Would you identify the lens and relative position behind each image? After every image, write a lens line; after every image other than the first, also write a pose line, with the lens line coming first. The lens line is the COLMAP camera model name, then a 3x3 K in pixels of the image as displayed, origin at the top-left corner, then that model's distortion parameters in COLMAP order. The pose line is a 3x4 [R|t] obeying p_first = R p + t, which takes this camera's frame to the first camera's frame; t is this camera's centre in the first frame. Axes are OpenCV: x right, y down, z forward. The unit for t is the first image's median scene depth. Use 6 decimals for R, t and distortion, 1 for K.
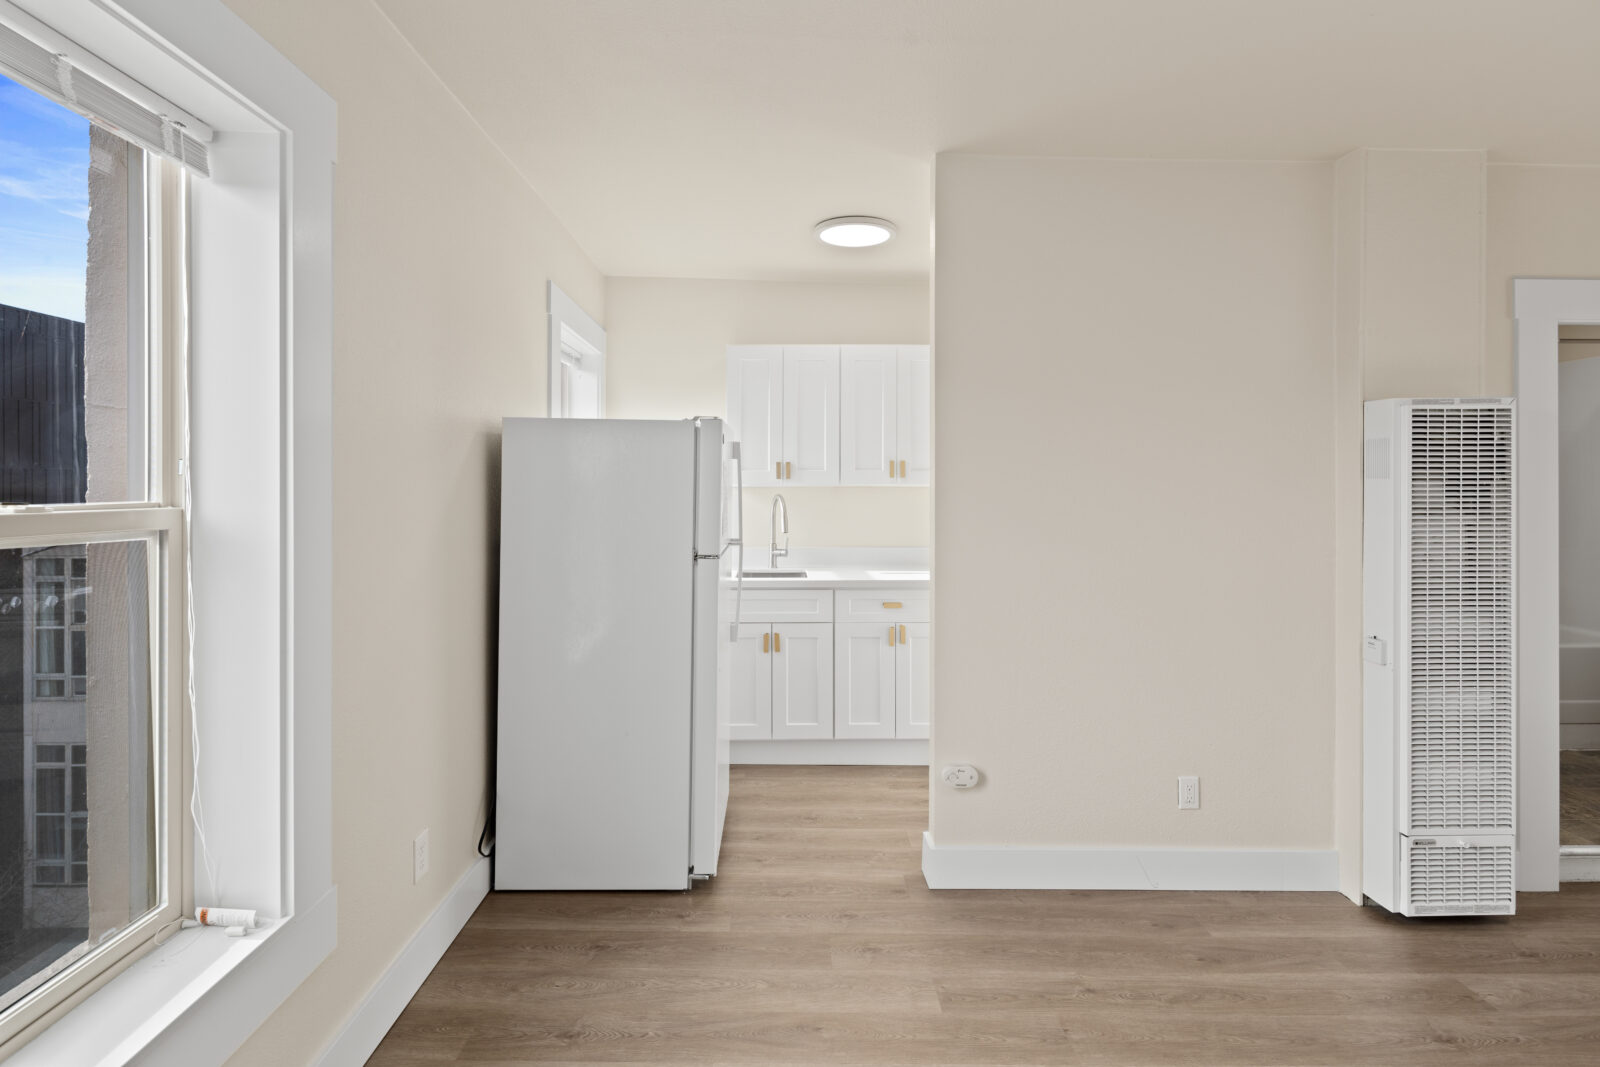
lens RADIAL K [[776.0, 0, 794.7], [0, 776.0, 481.1], [0, 0, 1]] dist [0.002698, -0.002882]
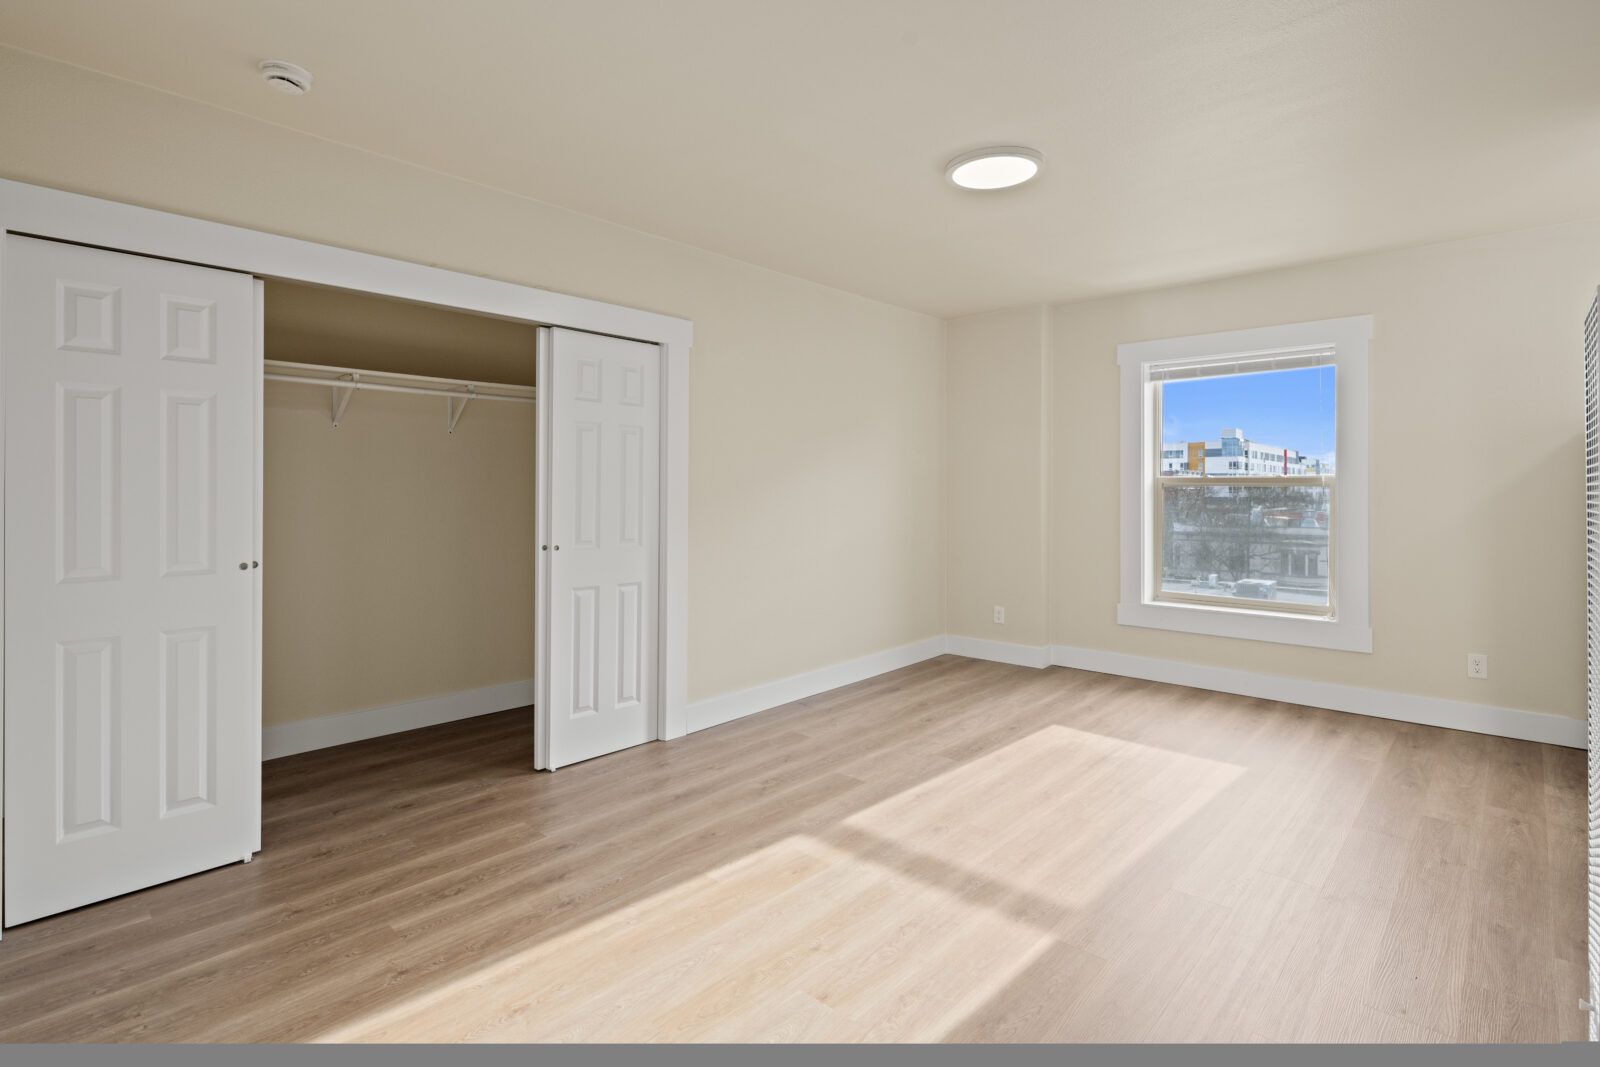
lens RADIAL K [[772.5, 0, 795.6], [0, 772.5, 492.5], [0, 0, 1]] dist [-0.001700, -0.001033]
pose [[-0.687457, 0.004726, -0.726210, 1.689463], [0.005129, 0.999985, 0.001653, 0.050410], [0.726207, -0.002588, -0.687471, 0.931537]]
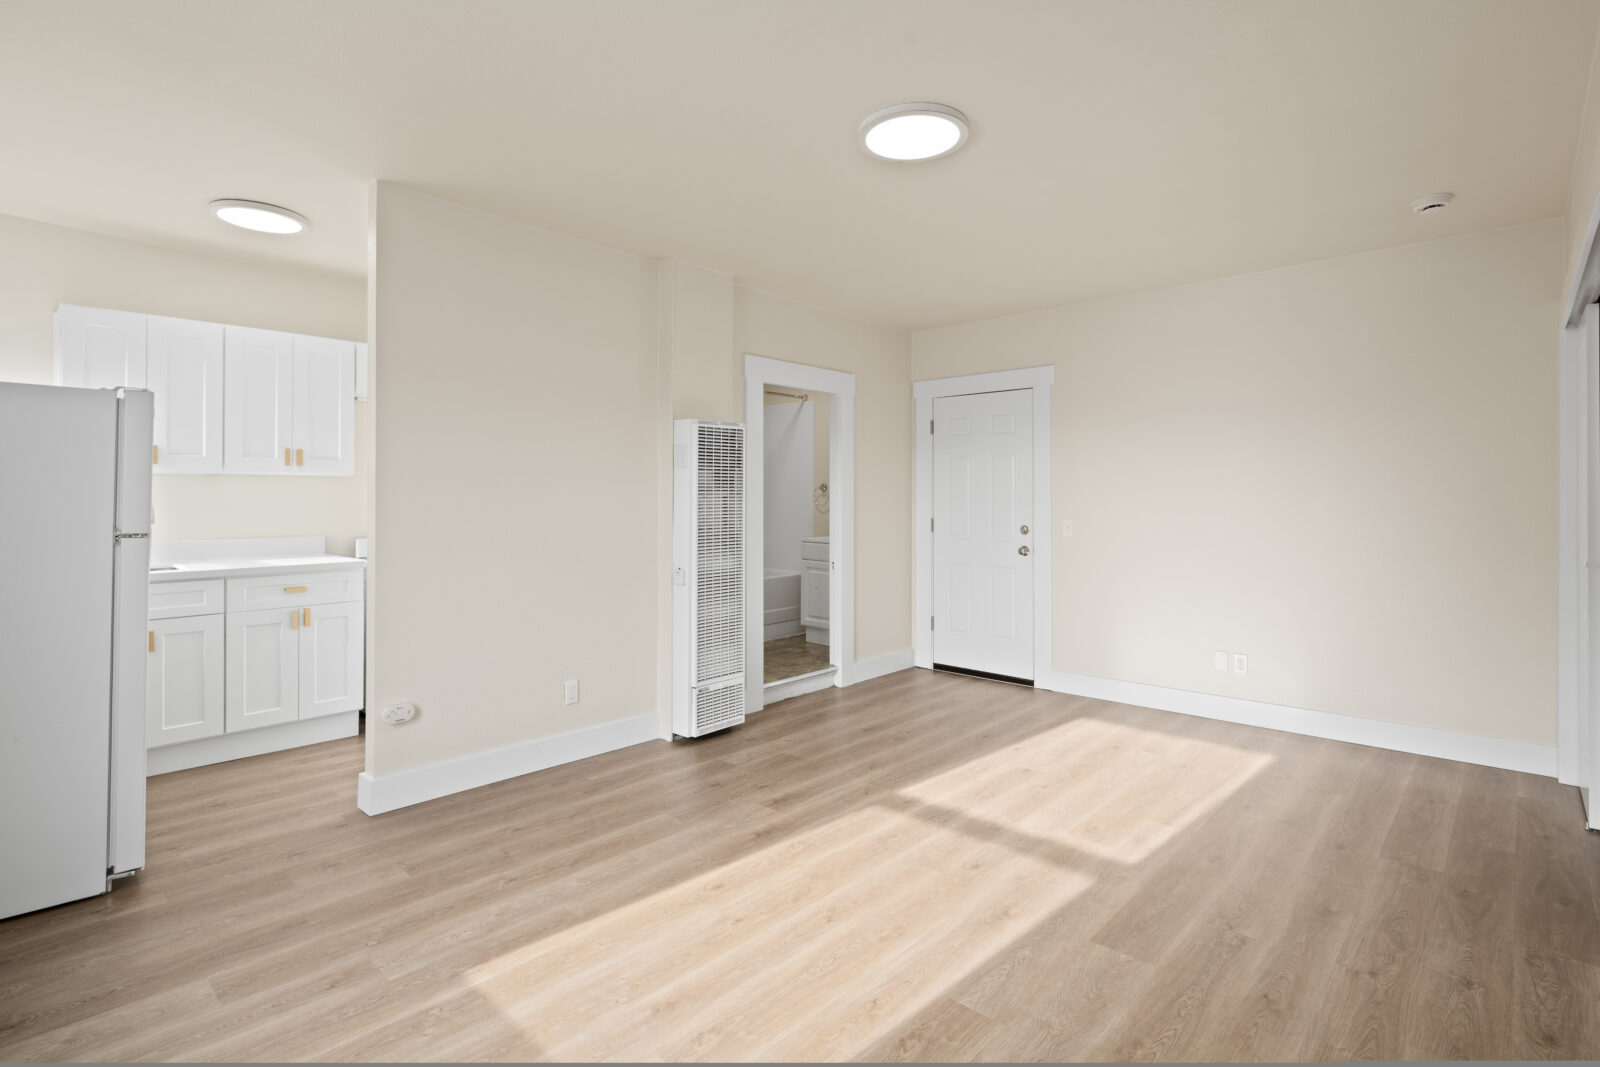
lens RADIAL K [[775.7, 0, 796.1], [0, 775.7, 489.4], [0, 0, 1]] dist [-0.001393, -0.001138]
pose [[0.688227, 0.004214, 0.725483, -0.242613], [-0.004018, 0.999990, -0.001997, 0.042053], [-0.725485, -0.001541, 0.688237, -0.266842]]
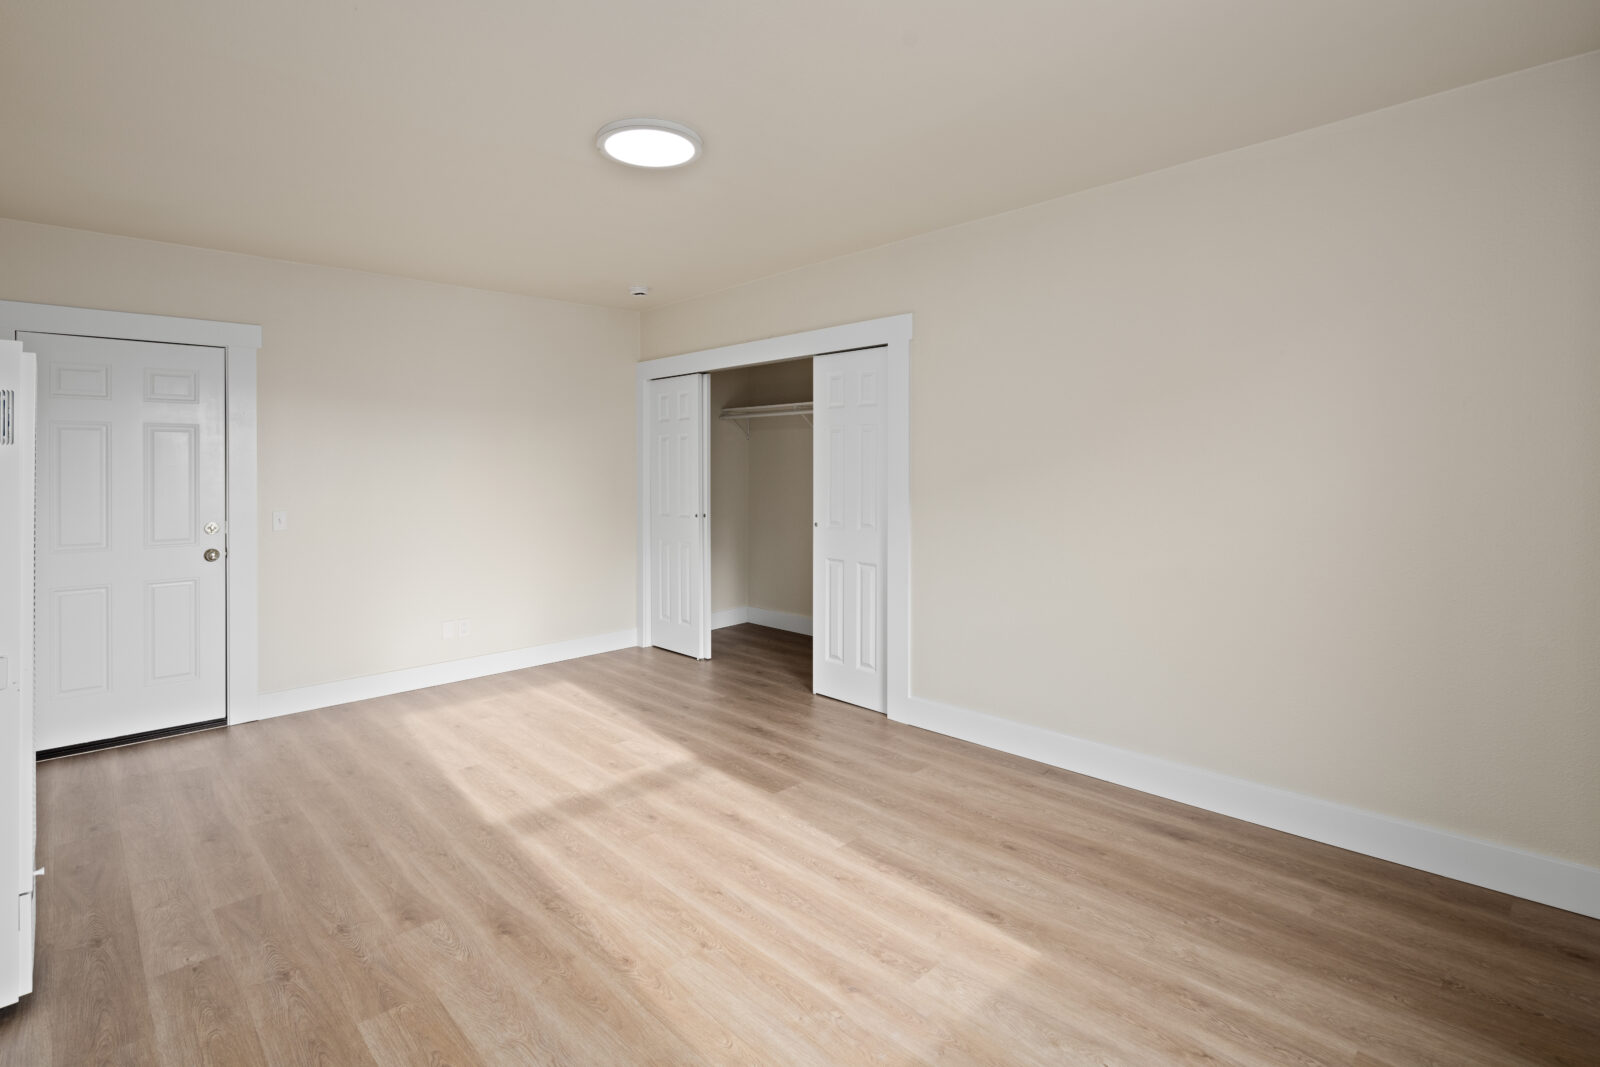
lens RADIAL K [[776.0, 0, 794.7], [0, 776.0, 481.1], [0, 0, 1]] dist [0.002698, -0.002882]
pose [[-0.683393, -0.009423, 0.729990, -0.315358], [0.000183, 0.999914, 0.013079, 0.024469], [-0.730050, 0.009072, -0.683333, 0.940807]]
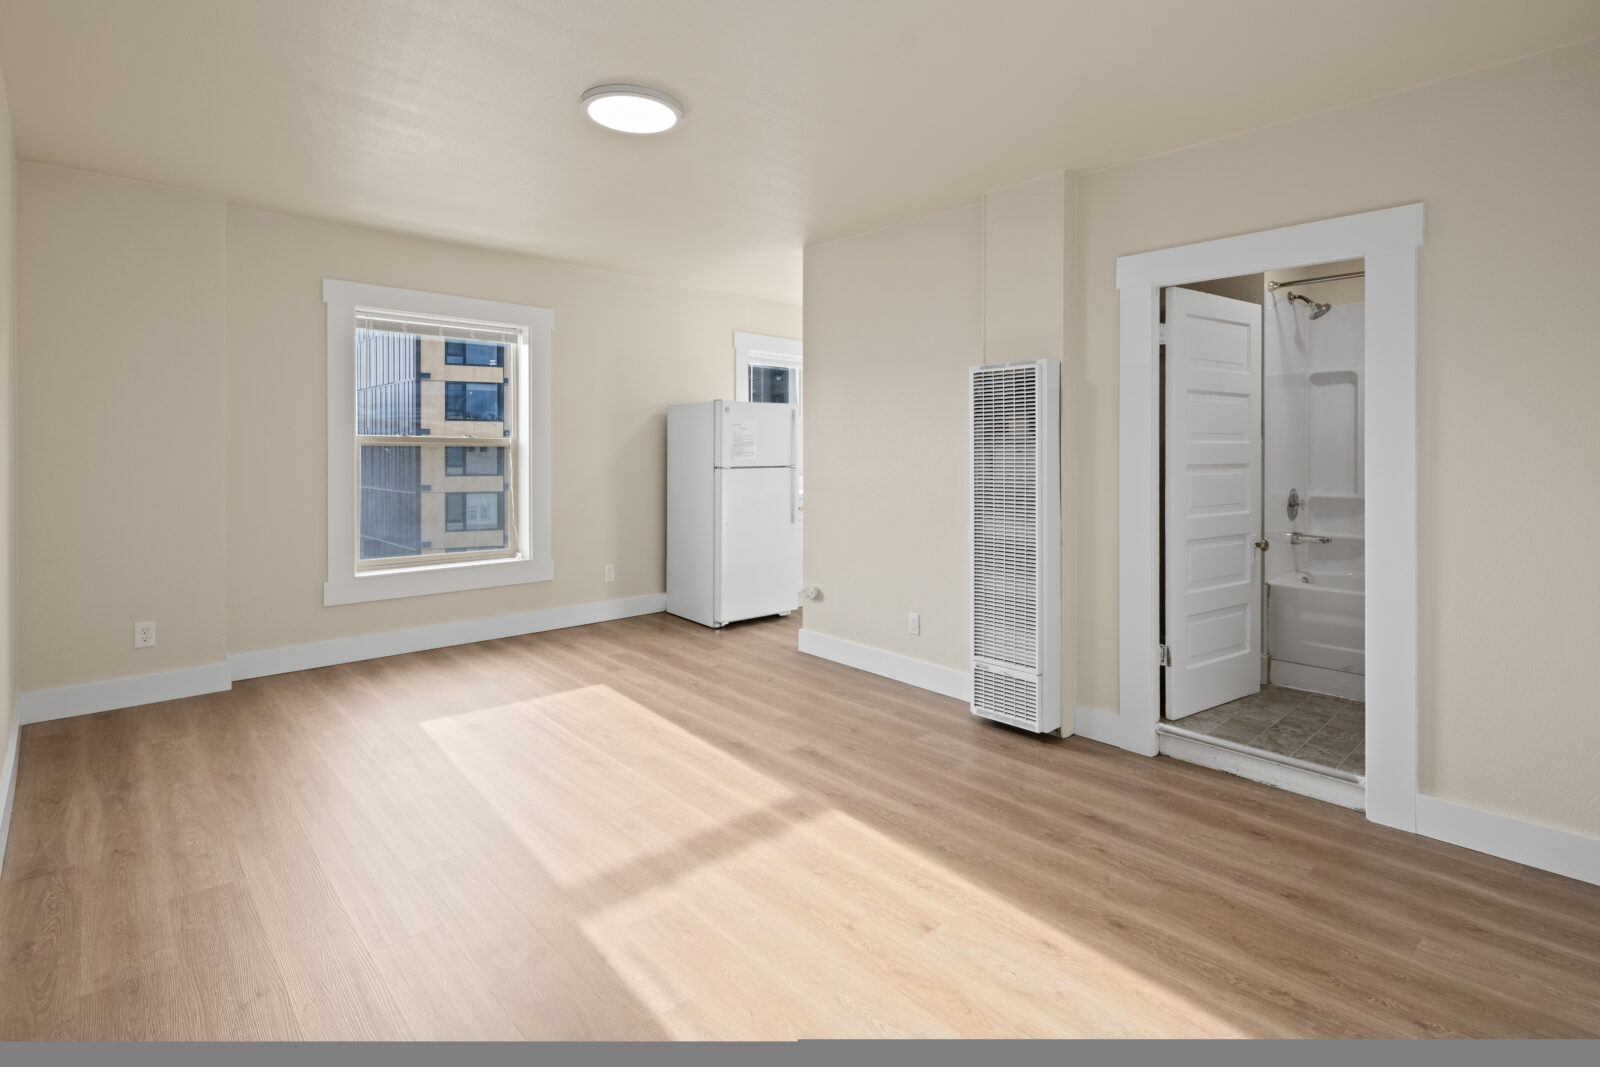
lens RADIAL K [[773.5, 0, 794.7], [0, 773.5, 467.2], [0, 0, 1]] dist [0.000729, -0.001938]
pose [[0.667654, 0.018955, -0.744230, 1.618028], [0.000070, 0.999674, 0.025523, 0.048115], [0.744471, -0.017093, 0.667436, -0.233492]]
